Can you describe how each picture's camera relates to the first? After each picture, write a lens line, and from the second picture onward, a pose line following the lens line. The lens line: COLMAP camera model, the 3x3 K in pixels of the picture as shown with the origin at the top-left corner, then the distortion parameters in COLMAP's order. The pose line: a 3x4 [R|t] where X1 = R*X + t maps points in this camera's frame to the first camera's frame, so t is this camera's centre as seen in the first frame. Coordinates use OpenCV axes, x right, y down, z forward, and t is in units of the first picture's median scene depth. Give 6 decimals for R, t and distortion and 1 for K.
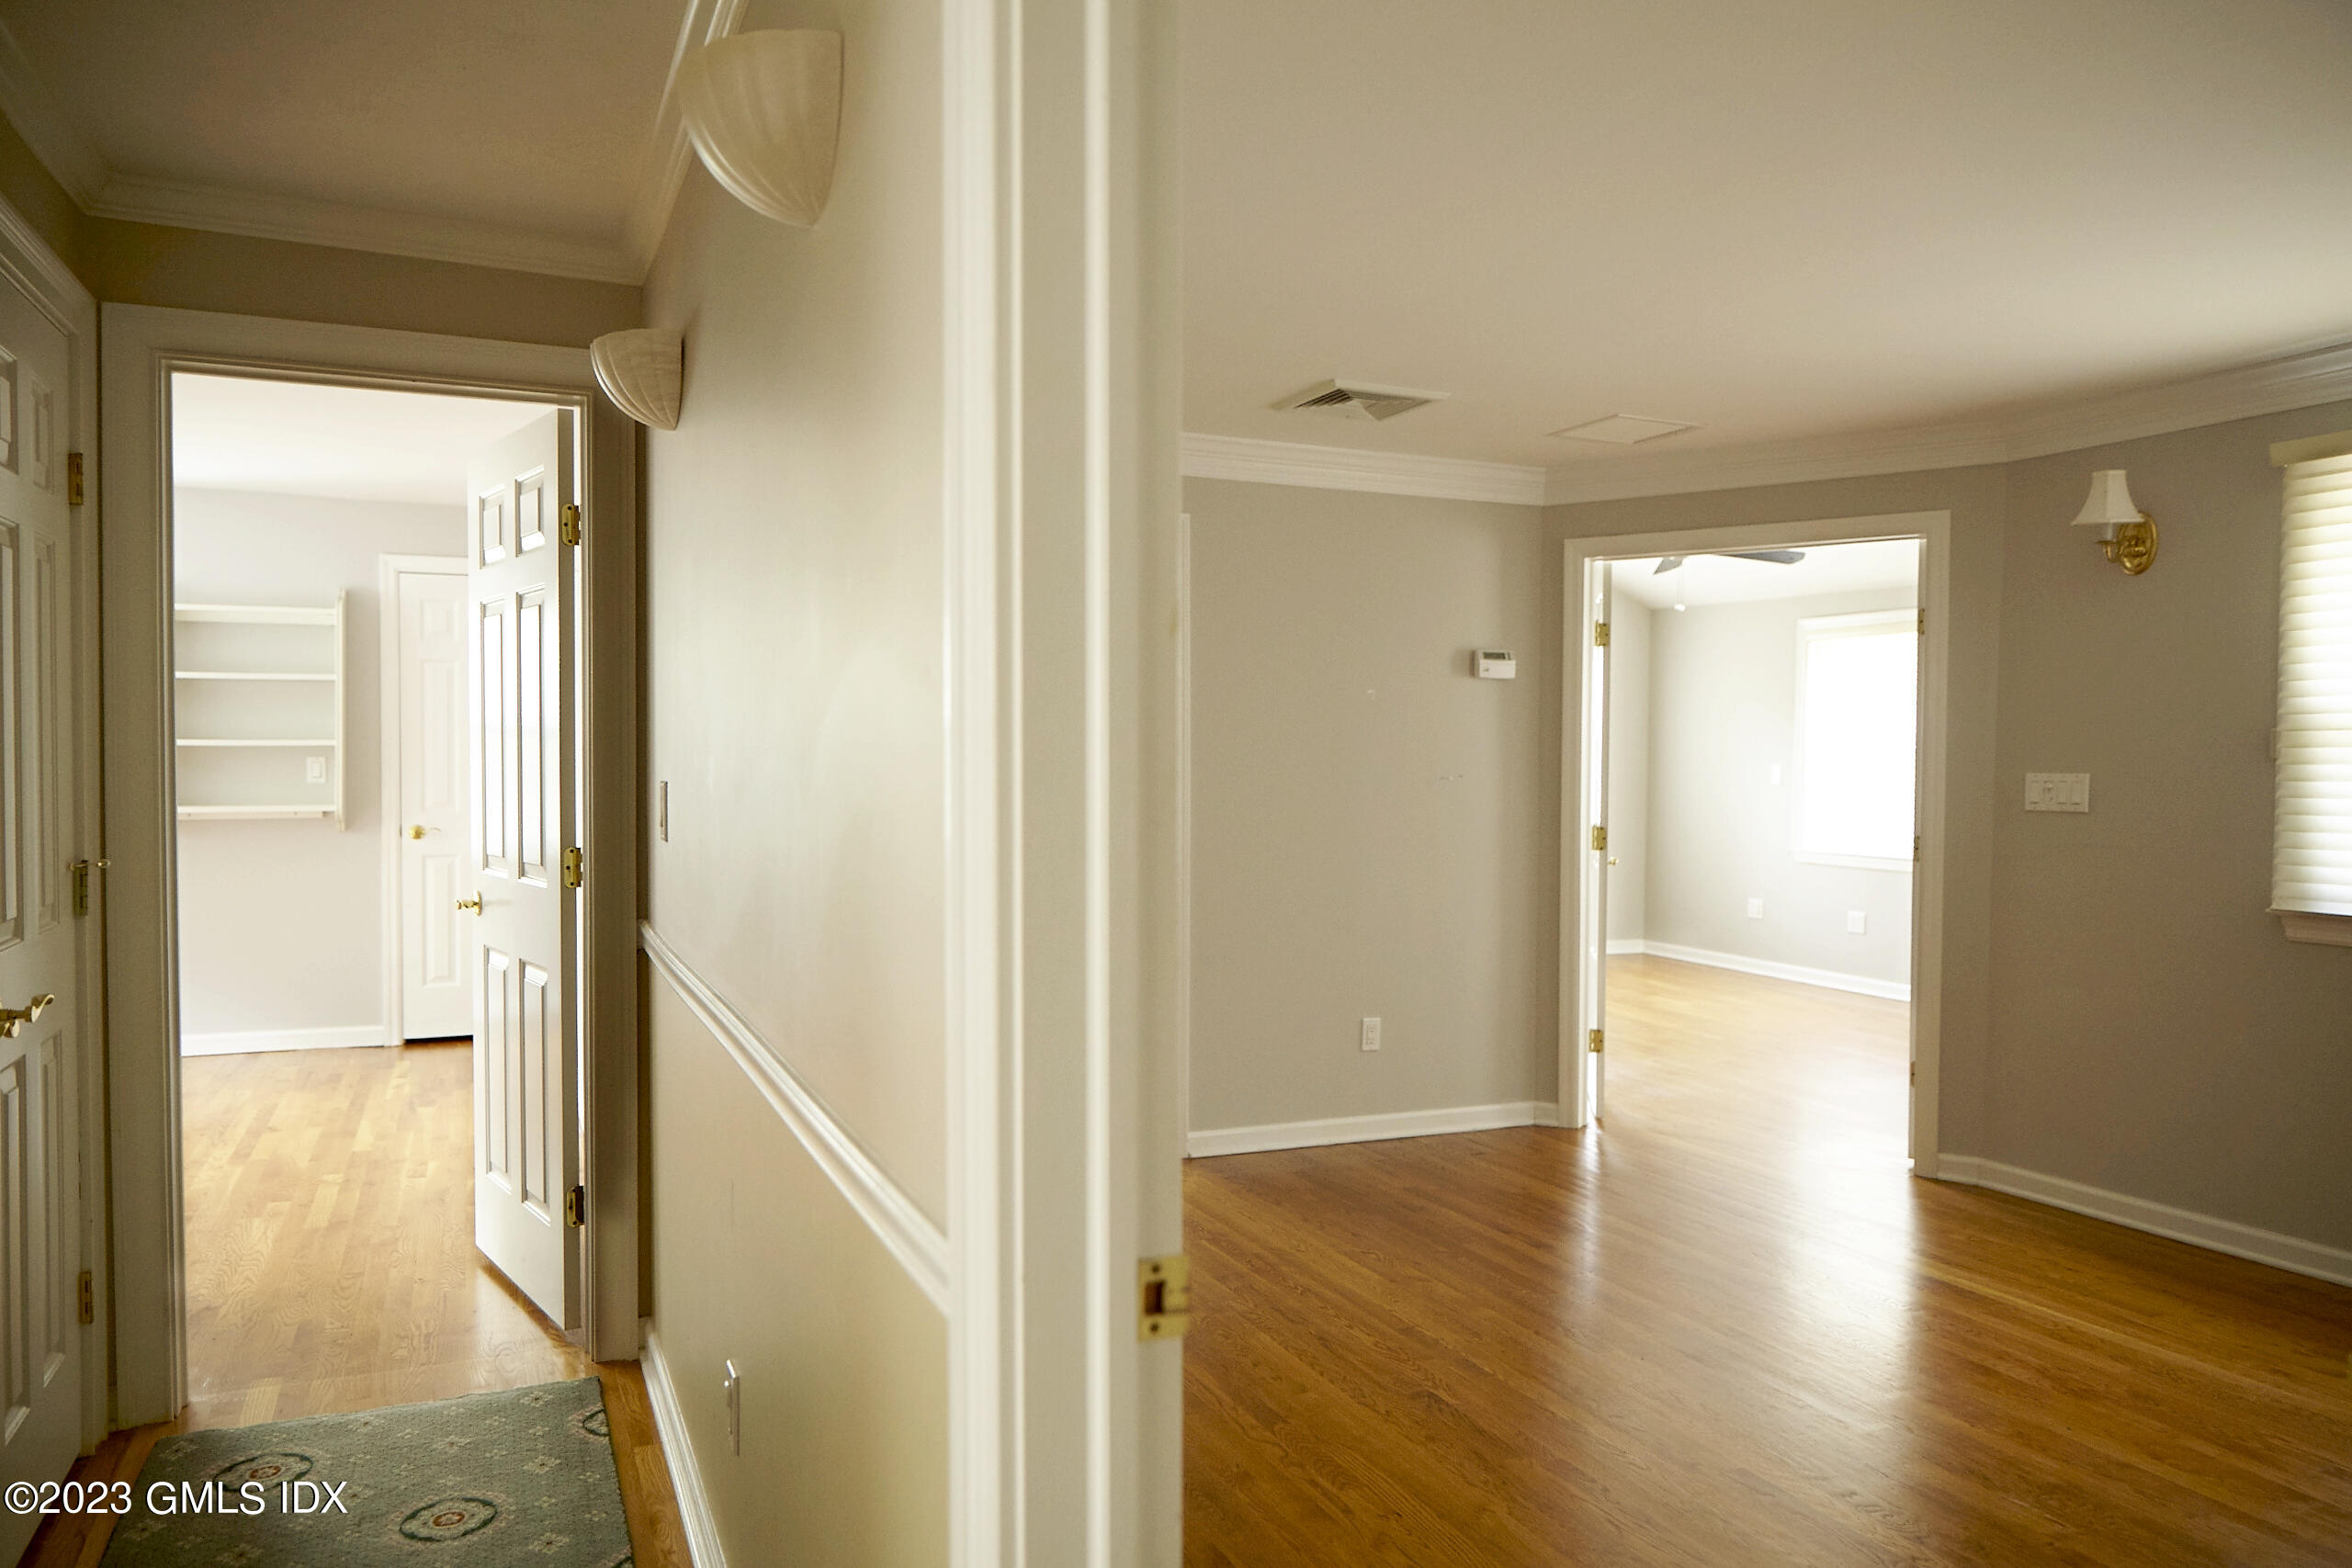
lens RADIAL K [[1645.8, 0, 1166.3], [0, 1645.8, 790.2], [0, 0, 1]] dist [0.009272, 0.000467]
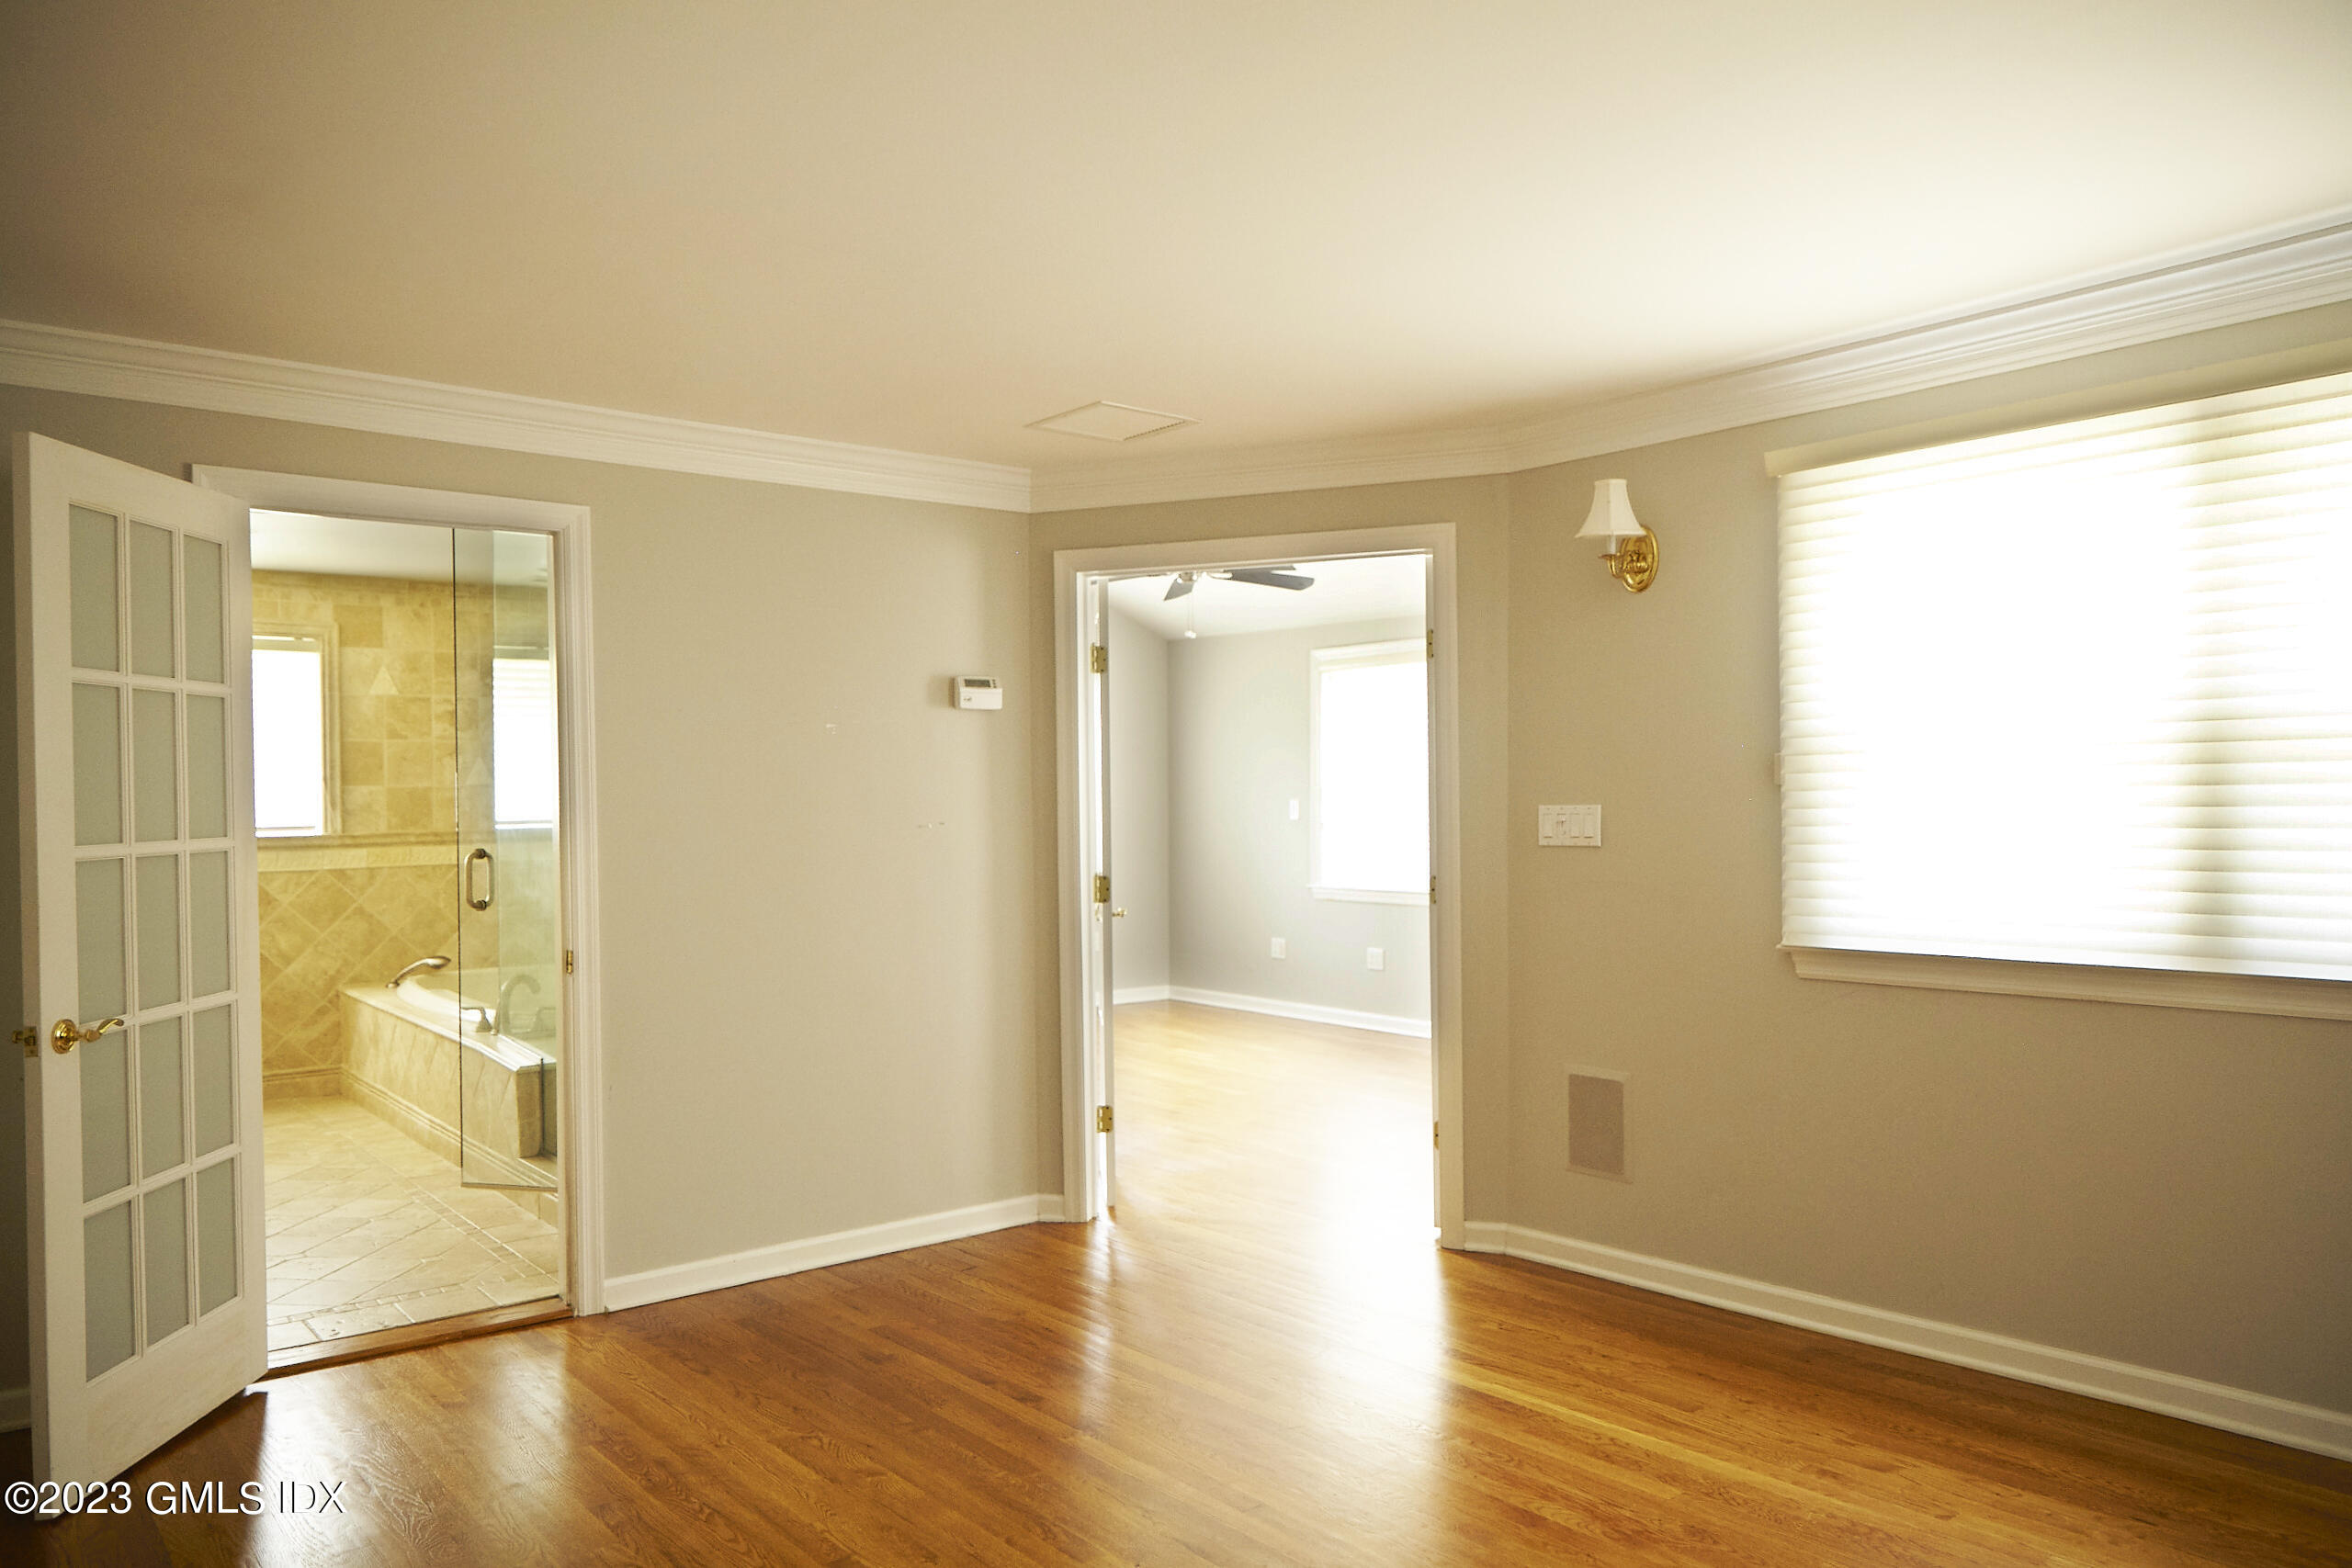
lens RADIAL K [[1645.8, 0, 1169.9], [0, 1645.8, 792.3], [0, 0, 1]] dist [0.009272, 0.000467]
pose [[0.962459, -0.021210, 0.270595, 0.073840], [0.027421, 0.999440, -0.019195, -0.005865], [-0.270037, 0.025895, 0.962502, 0.171842]]
